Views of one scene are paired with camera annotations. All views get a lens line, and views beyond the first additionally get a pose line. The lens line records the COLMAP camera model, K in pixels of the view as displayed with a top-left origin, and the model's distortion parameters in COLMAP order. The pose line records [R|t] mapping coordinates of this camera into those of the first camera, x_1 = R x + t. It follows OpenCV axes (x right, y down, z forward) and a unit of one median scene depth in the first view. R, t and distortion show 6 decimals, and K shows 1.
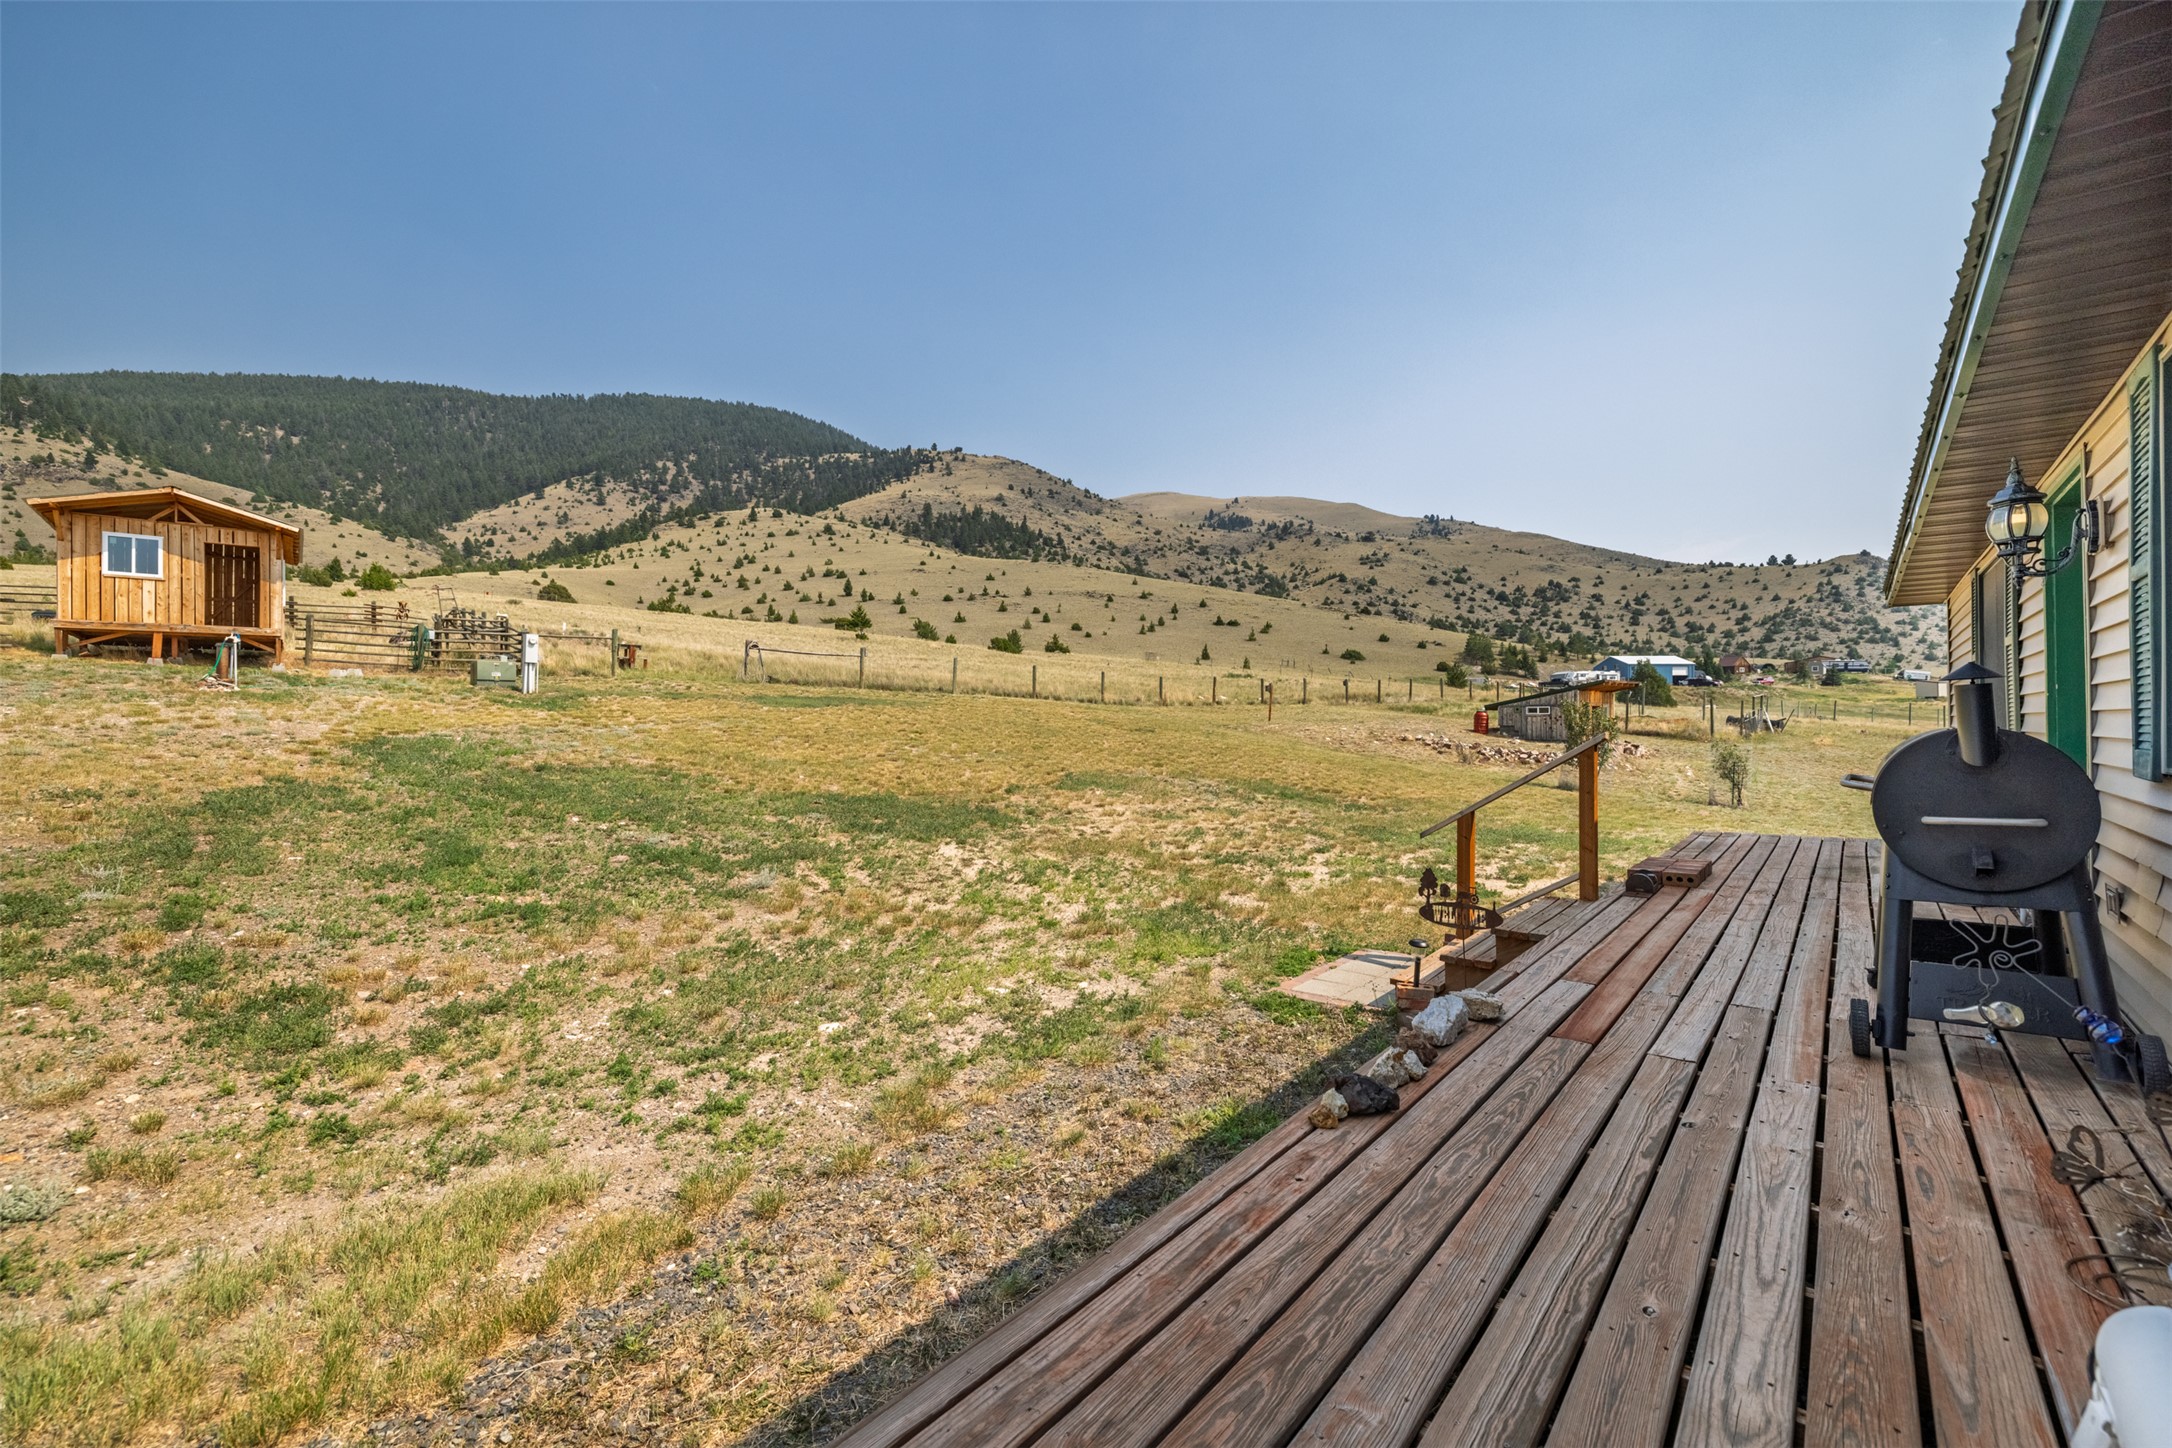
lens RADIAL K [[925.2, 0, 1086.0], [0, 925.2, 718.8], [0, 0, 1]] dist [0.007469, -0.000010]
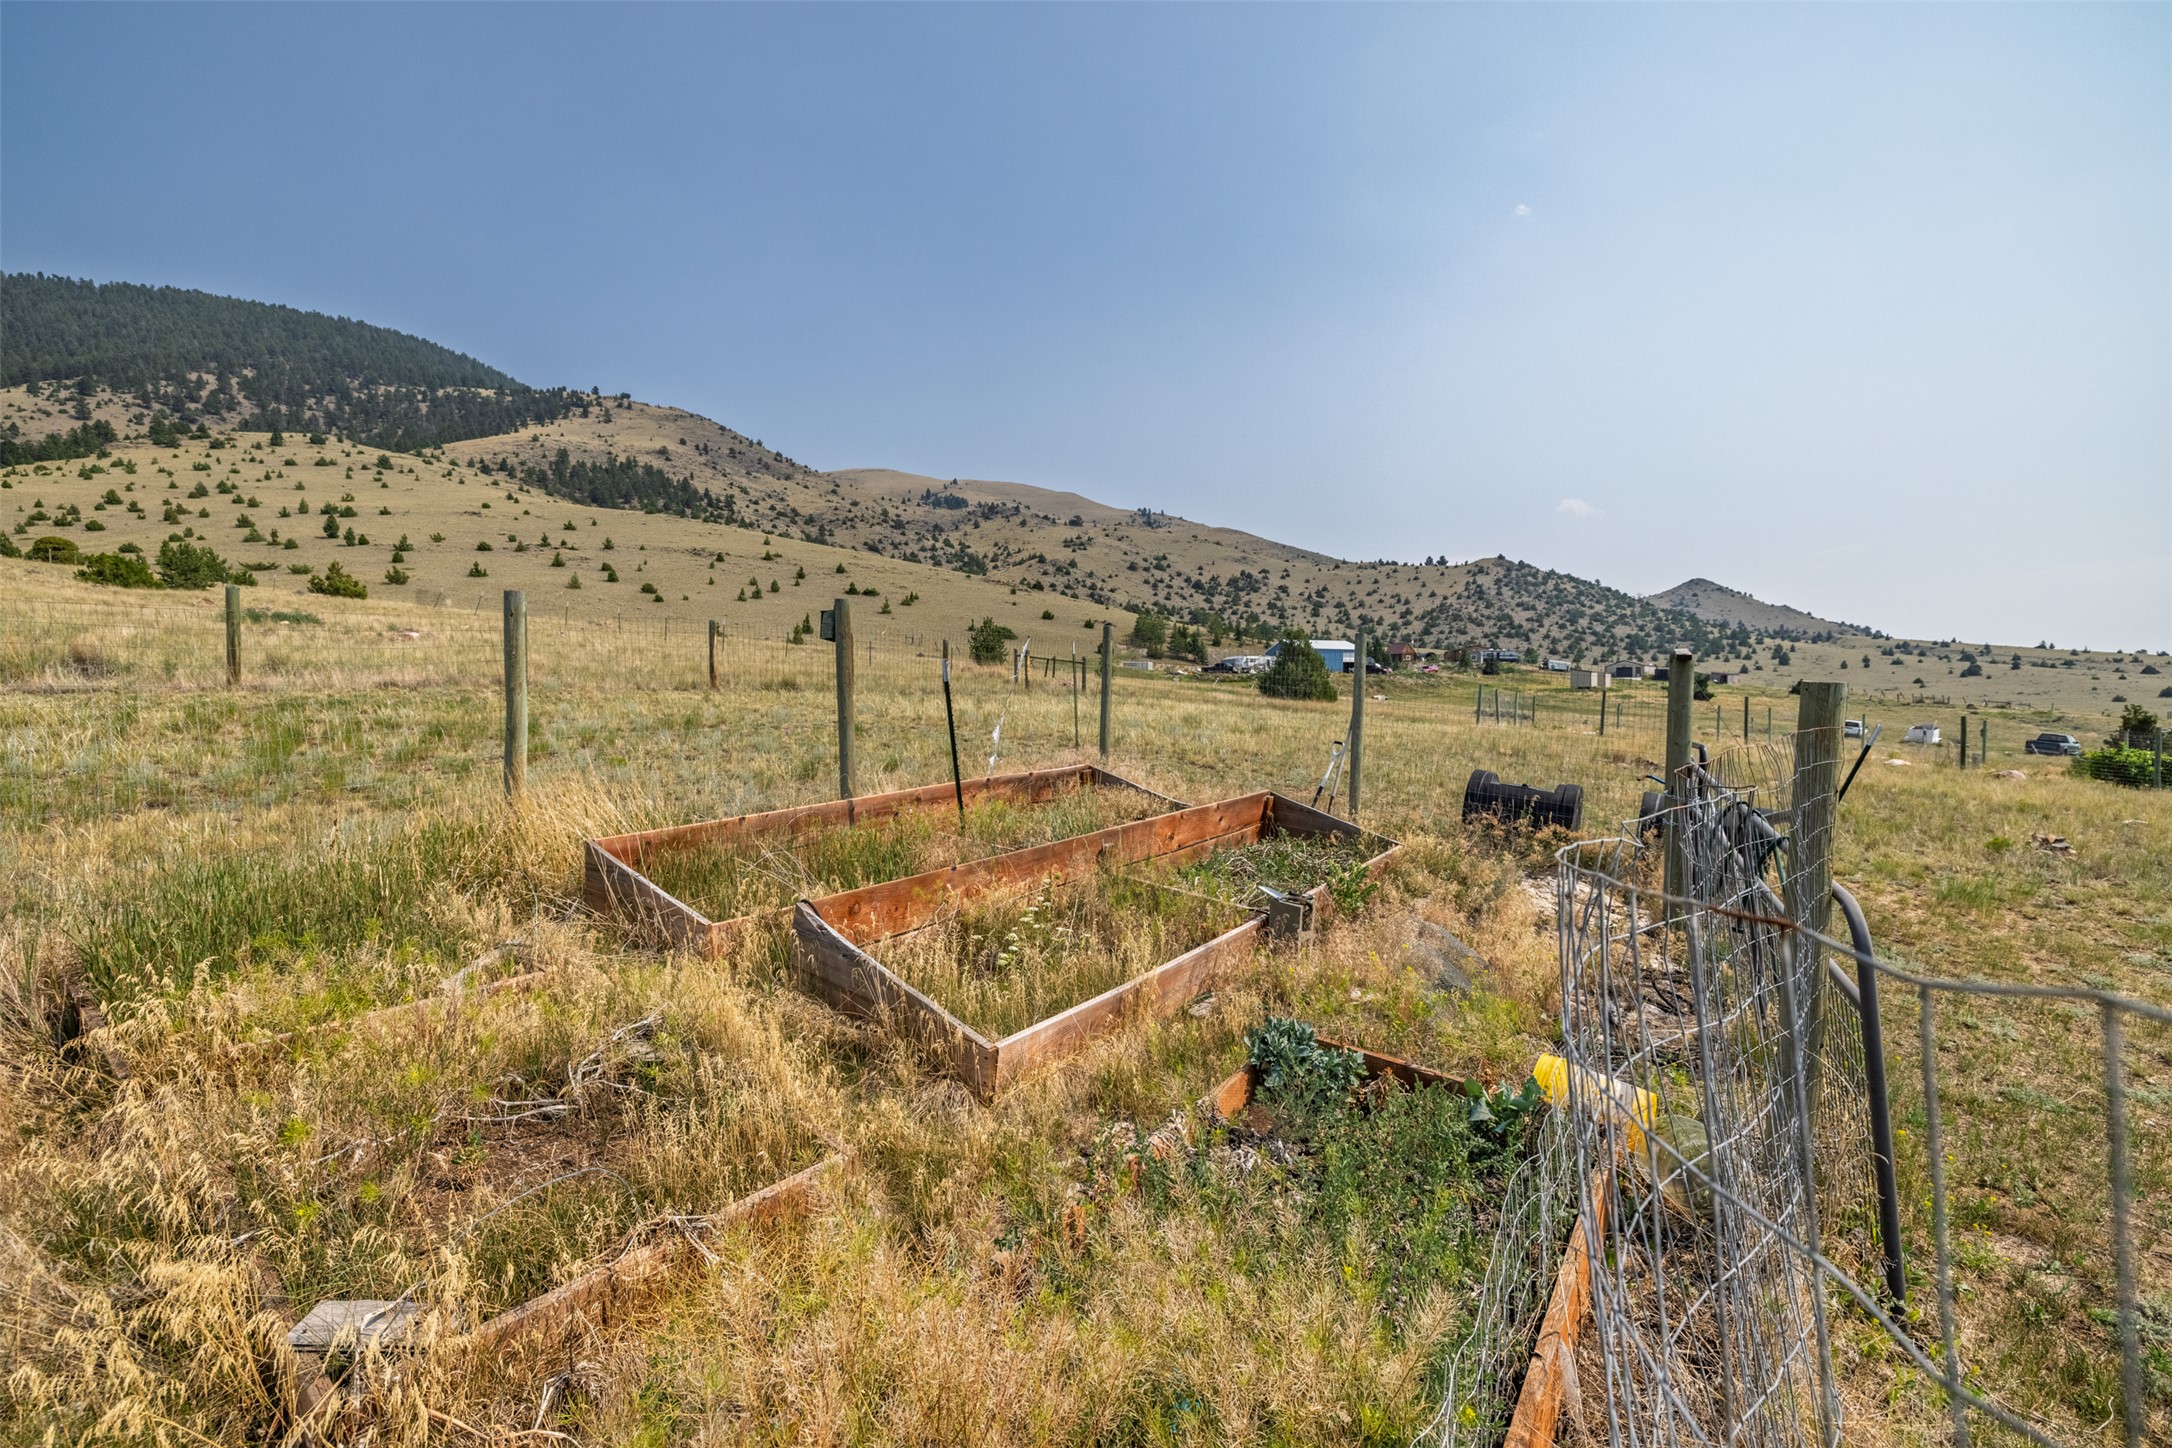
lens RADIAL K [[925.2, 0, 1085.1], [0, 925.2, 716.6], [0, 0, 1]] dist [0.007469, -0.000010]
pose [[0.959726, -0.003283, 0.280920, 0.047148], [0.000190, 0.999939, 0.011037, -0.001296], [-0.280939, -0.010539, 0.959668, 0.070273]]
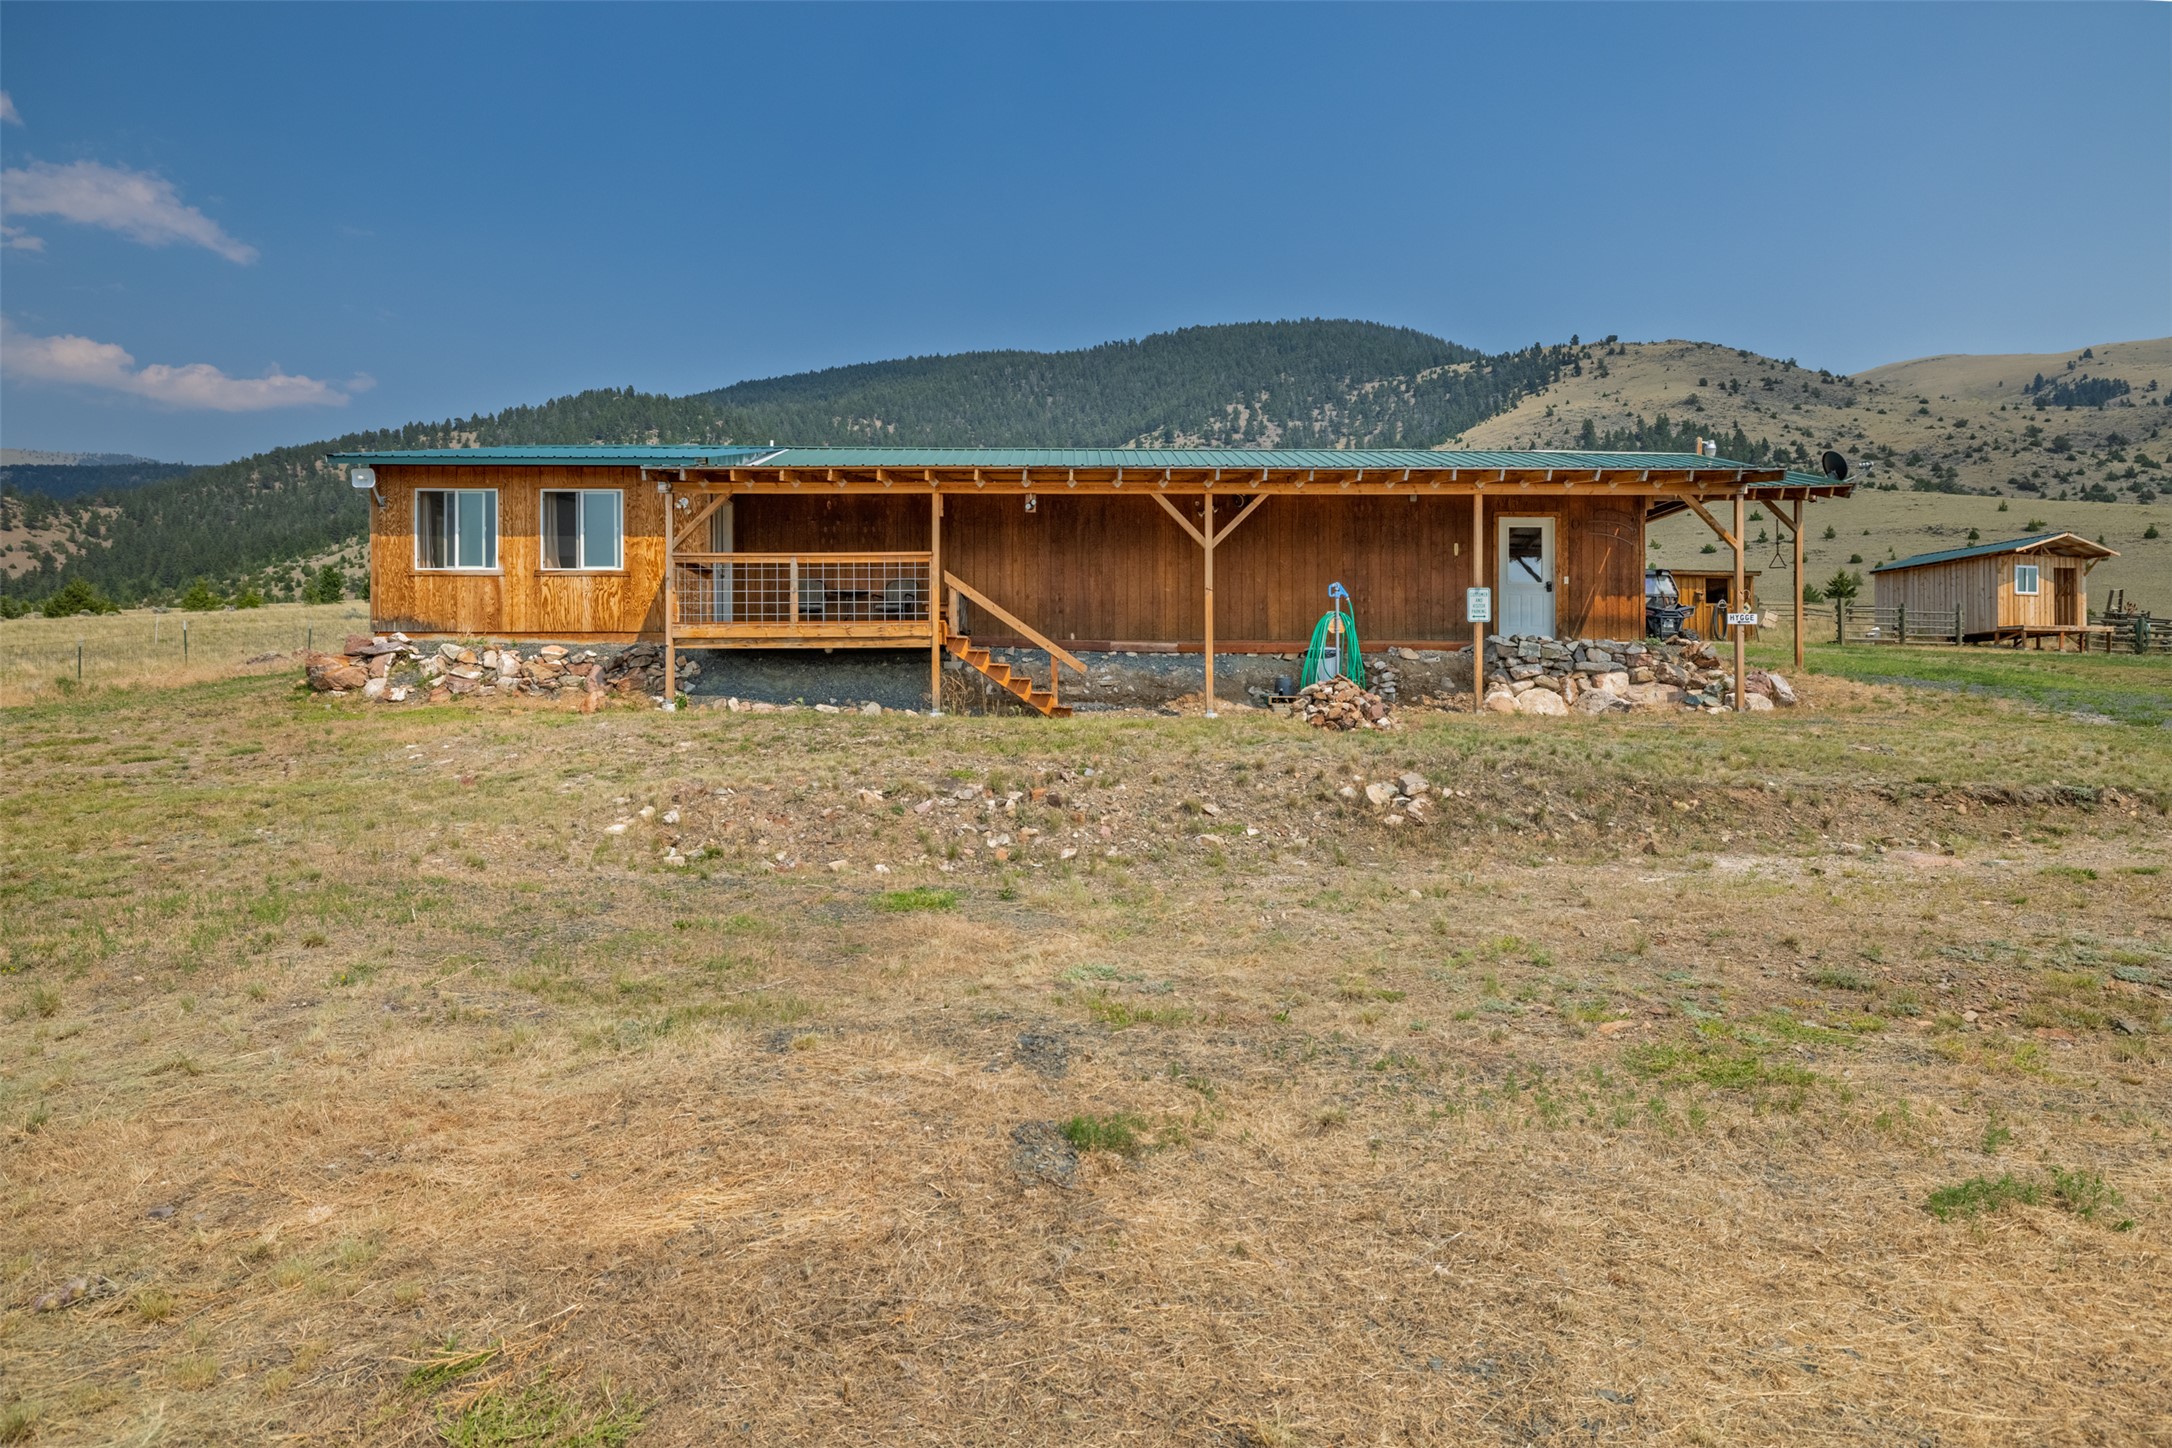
lens RADIAL K [[1224.2, 0, 1102.2], [0, 1224.2, 716.8], [0, 0, 1]] dist [0.009960, -0.005027]
pose [[0.878909, 0.002530, -0.476983, -0.047952], [-0.001173, 0.999994, 0.003145, 0.000546], [0.476988, -0.002205, 0.878907, -0.042385]]
